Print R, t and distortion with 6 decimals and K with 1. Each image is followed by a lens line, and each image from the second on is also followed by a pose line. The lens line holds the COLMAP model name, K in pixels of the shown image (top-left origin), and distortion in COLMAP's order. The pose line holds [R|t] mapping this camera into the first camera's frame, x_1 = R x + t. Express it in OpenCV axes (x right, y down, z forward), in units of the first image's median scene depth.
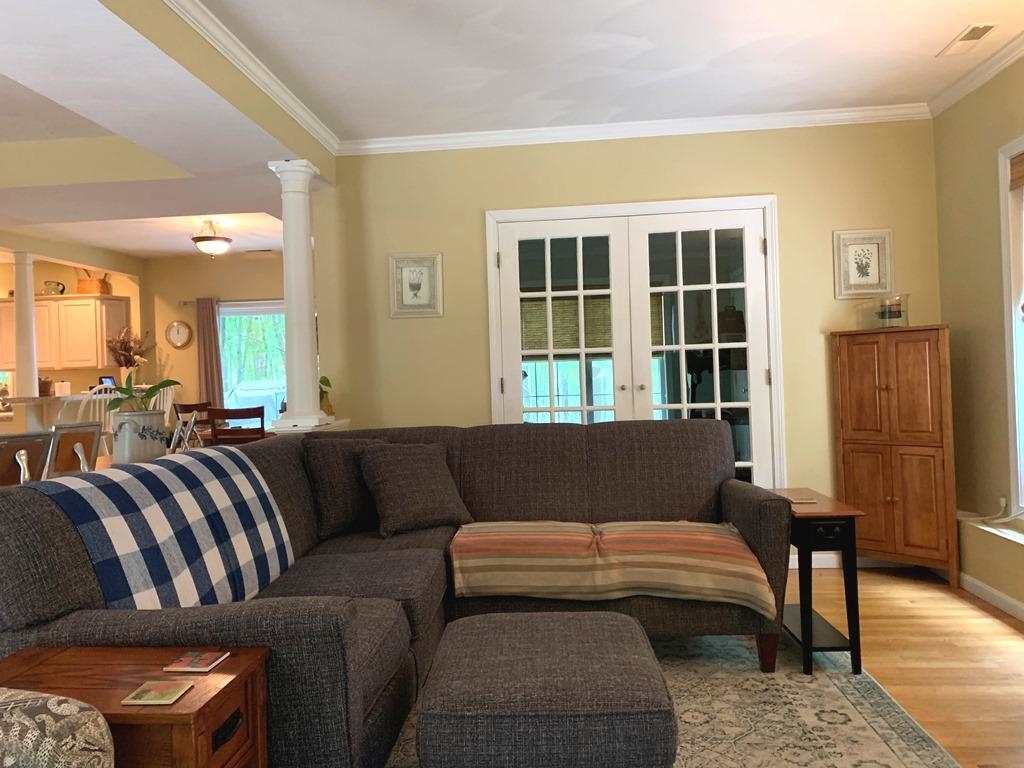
lens RADIAL K [[780.6, 0, 503.2], [0, 780.6, 367.6], [0, 0, 1]] dist [0.033068, -0.036732]
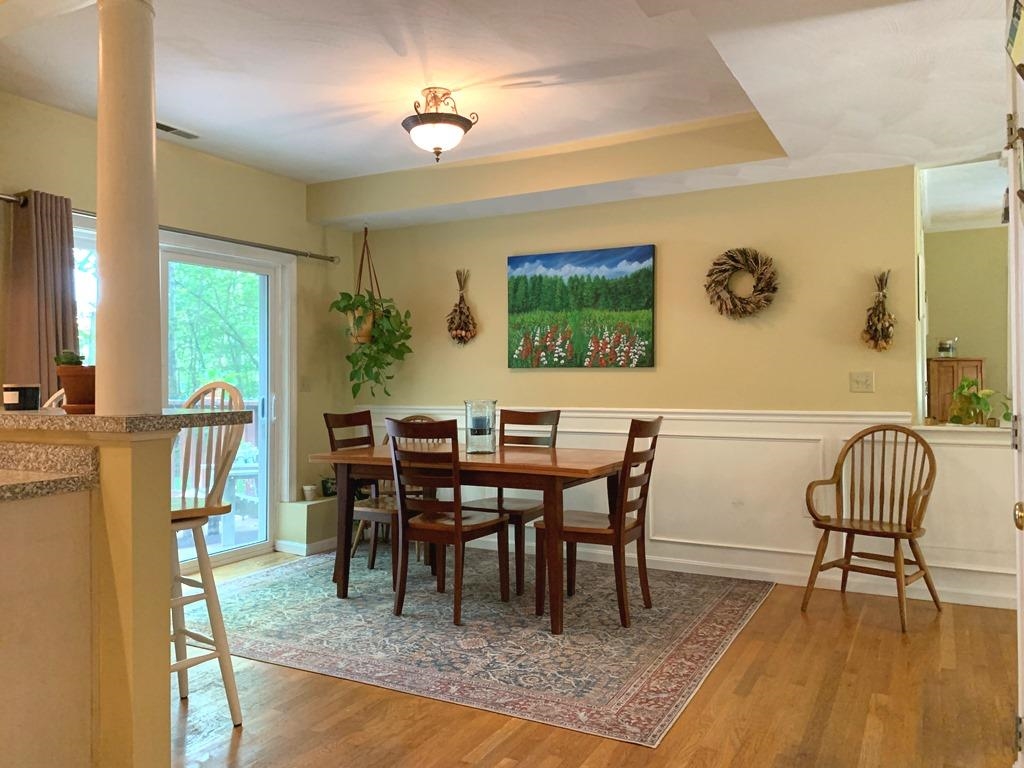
lens RADIAL K [[780.6, 0, 505.8], [0, 780.6, 389.3], [0, 0, 1]] dist [0.033068, -0.036732]
pose [[0.407423, 0.019513, 0.913031, -0.827556], [-0.007957, 0.999810, -0.017817, 0.031369], [-0.913205, -0.000006, 0.407500, 0.653688]]
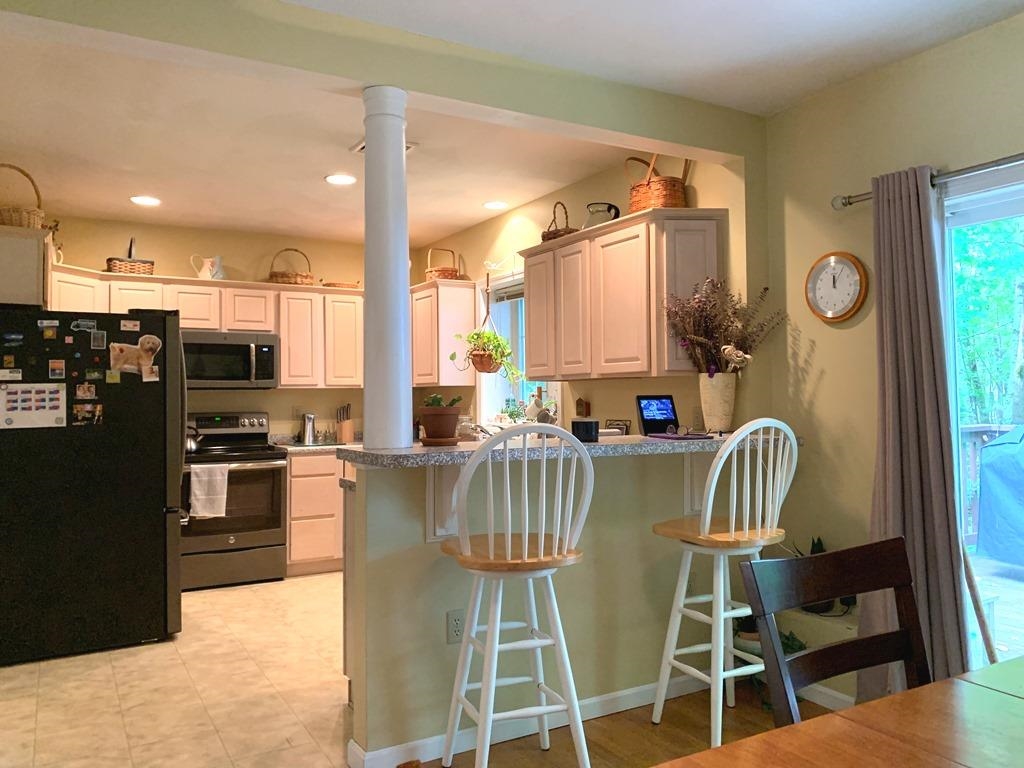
lens RADIAL K [[780.6, 0, 511.4], [0, 780.6, 366.0], [0, 0, 1]] dist [0.033068, -0.036732]
pose [[0.562879, -0.005319, -0.826522, -0.197779], [-0.001414, 0.999972, -0.007398, -0.001554], [0.826538, 0.005333, 0.562855, 0.688263]]
